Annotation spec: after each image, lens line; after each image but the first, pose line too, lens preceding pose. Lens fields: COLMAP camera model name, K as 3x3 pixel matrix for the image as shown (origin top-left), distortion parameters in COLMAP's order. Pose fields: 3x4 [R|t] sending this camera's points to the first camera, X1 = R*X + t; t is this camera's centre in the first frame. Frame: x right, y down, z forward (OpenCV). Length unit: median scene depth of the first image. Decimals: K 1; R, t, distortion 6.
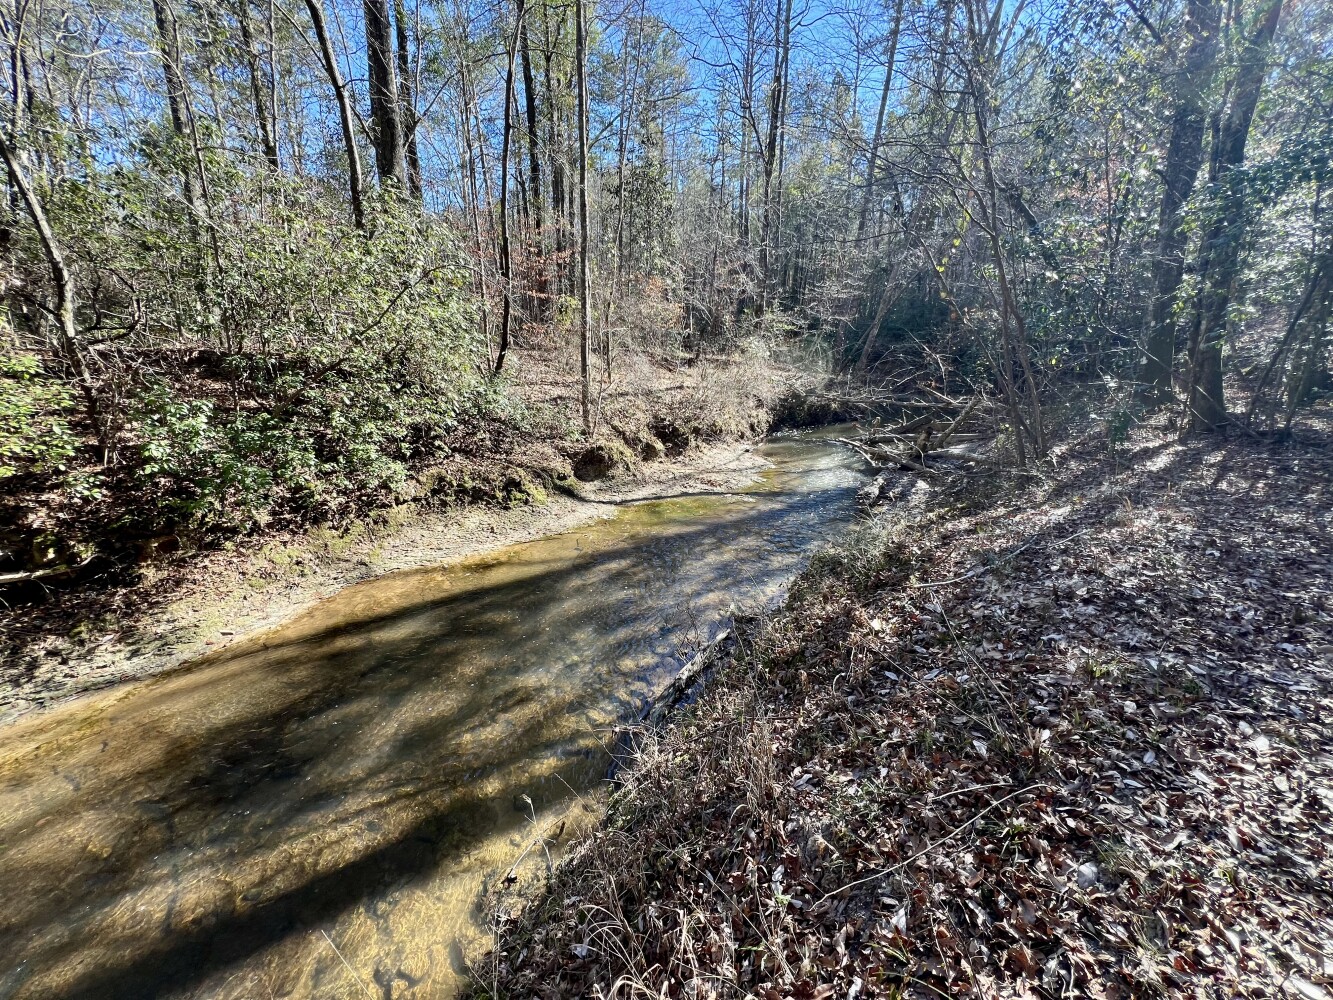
lens RADIAL K [[534.3, 0, 664.8], [0, 534.3, 496.0], [0, 0, 1]] dist [0.001693, 0.000783]
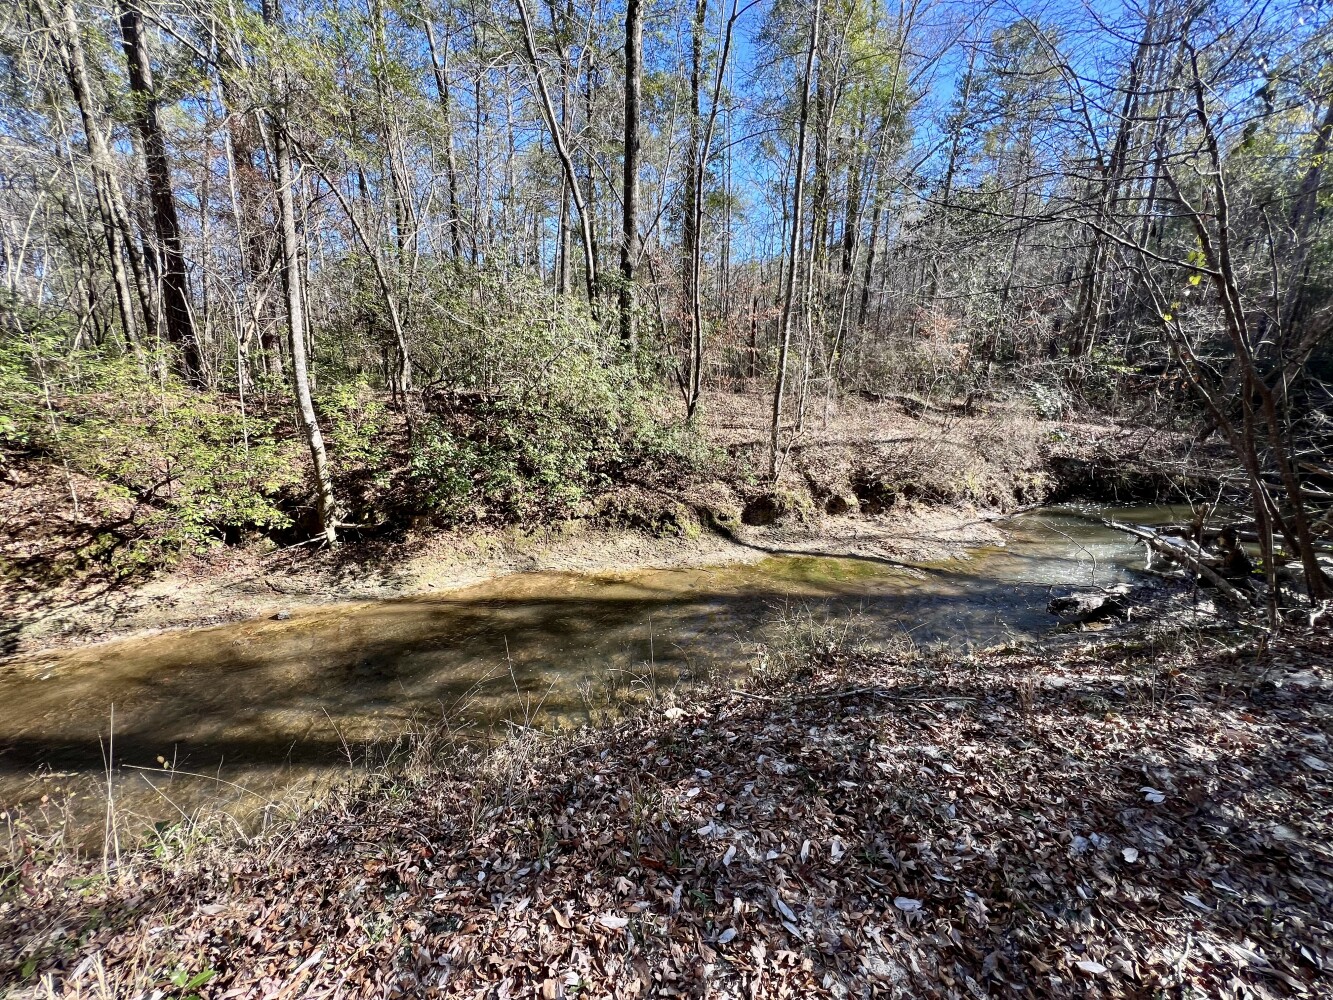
lens RADIAL K [[534.3, 0, 661.0], [0, 534.3, 501.9], [0, 0, 1]] dist [0.001693, 0.000783]
pose [[0.826370, 0.141575, -0.545041, 0.374776], [-0.165462, 0.986202, 0.005299, -0.067610], [0.538270, 0.085804, 0.838393, 0.044835]]
